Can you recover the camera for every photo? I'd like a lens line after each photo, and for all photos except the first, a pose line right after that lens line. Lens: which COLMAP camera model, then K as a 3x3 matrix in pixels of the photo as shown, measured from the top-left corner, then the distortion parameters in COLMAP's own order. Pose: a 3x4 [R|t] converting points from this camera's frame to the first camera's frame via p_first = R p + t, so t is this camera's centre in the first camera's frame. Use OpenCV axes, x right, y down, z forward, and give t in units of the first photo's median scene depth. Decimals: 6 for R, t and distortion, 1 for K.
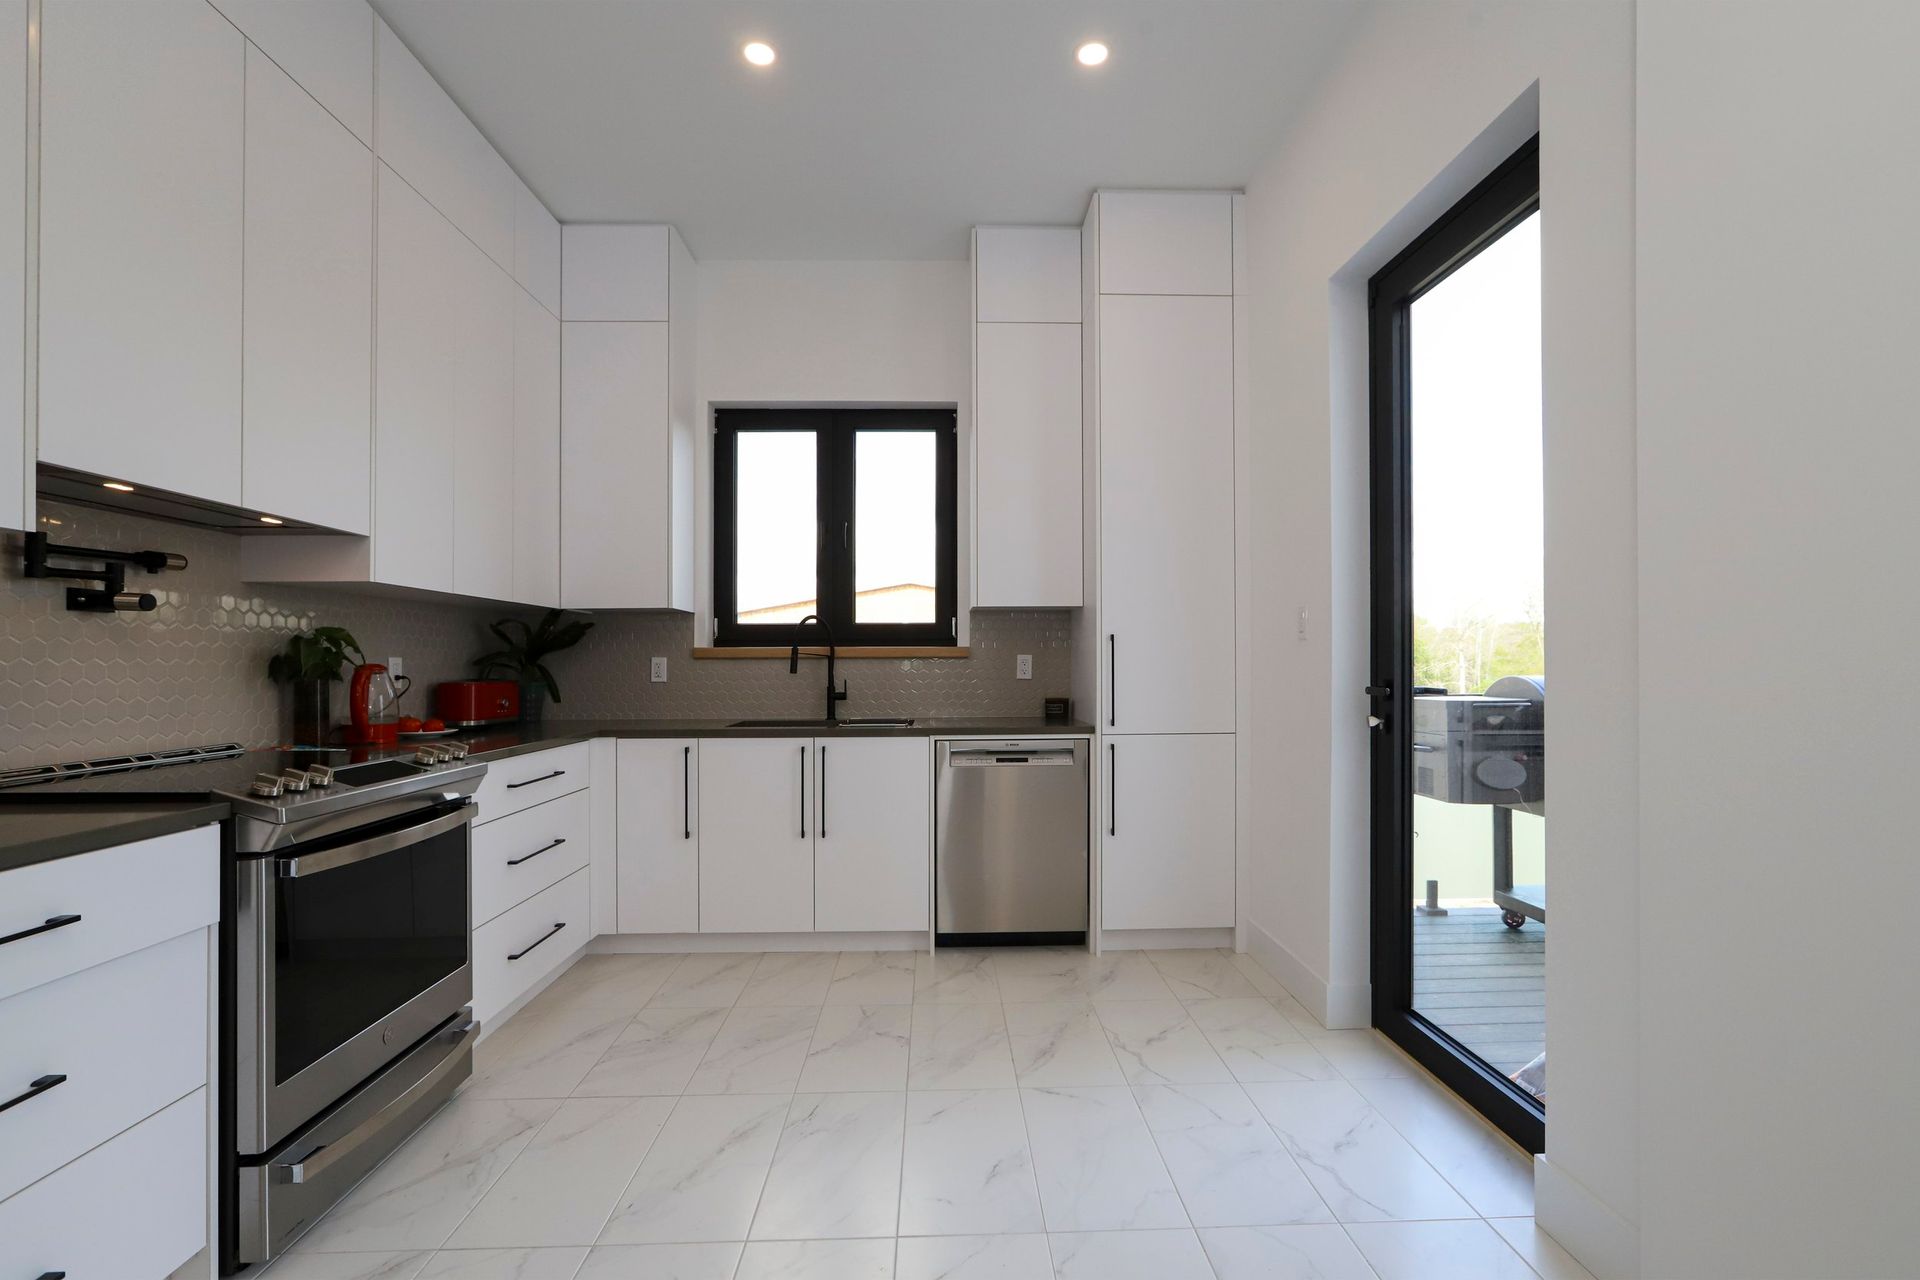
lens RADIAL K [[870.9, 0, 966.0], [0, 870.9, 647.8], [0, 0, 1]] dist [-0.022830, -0.000242]
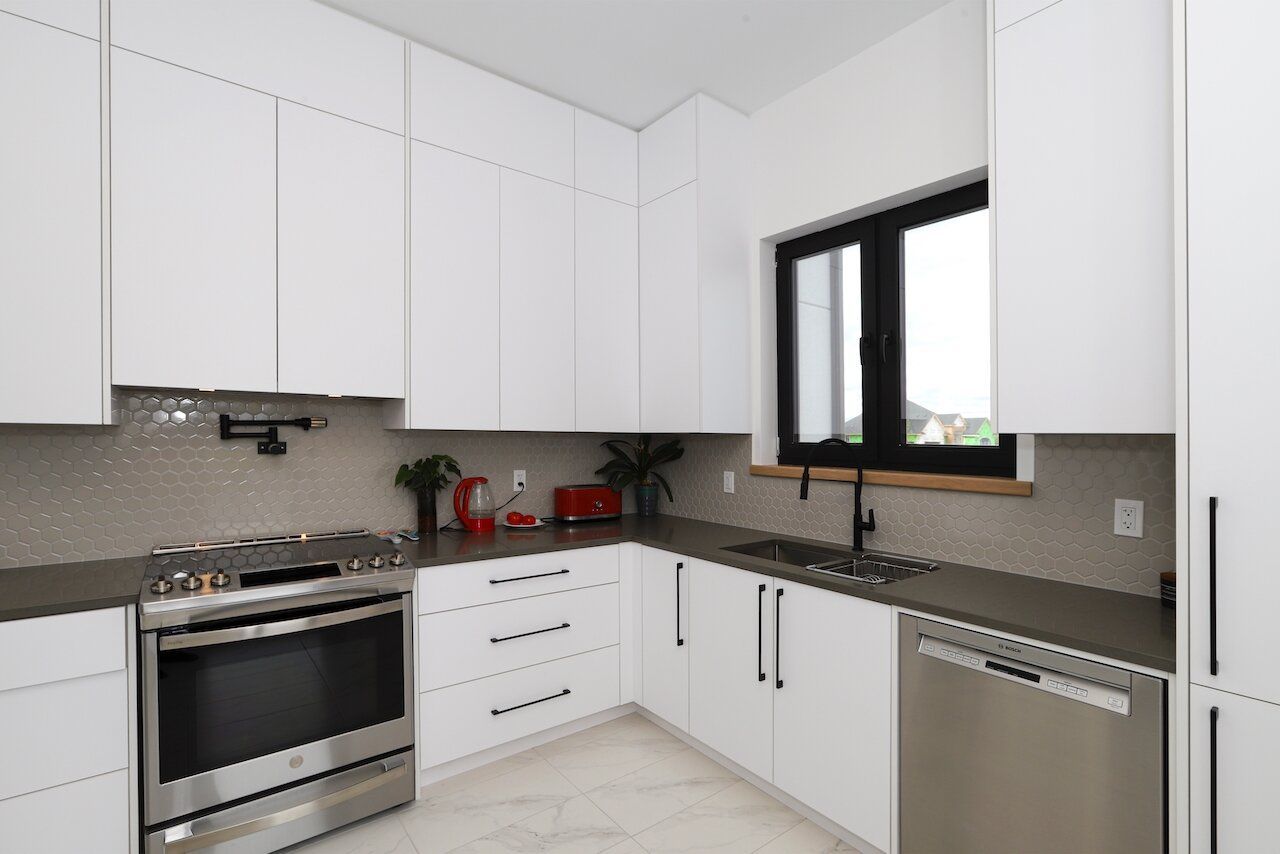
lens RADIAL K [[580.6, 0, 638.7], [0, 580.6, 432.6], [0, 0, 1]] dist [-0.022830, -0.000242]
pose [[0.582048, 0.004361, -0.813143, 0.237007], [0.001209, 0.999980, 0.006229, -0.053257], [0.813153, -0.004609, 0.582031, 0.518191]]
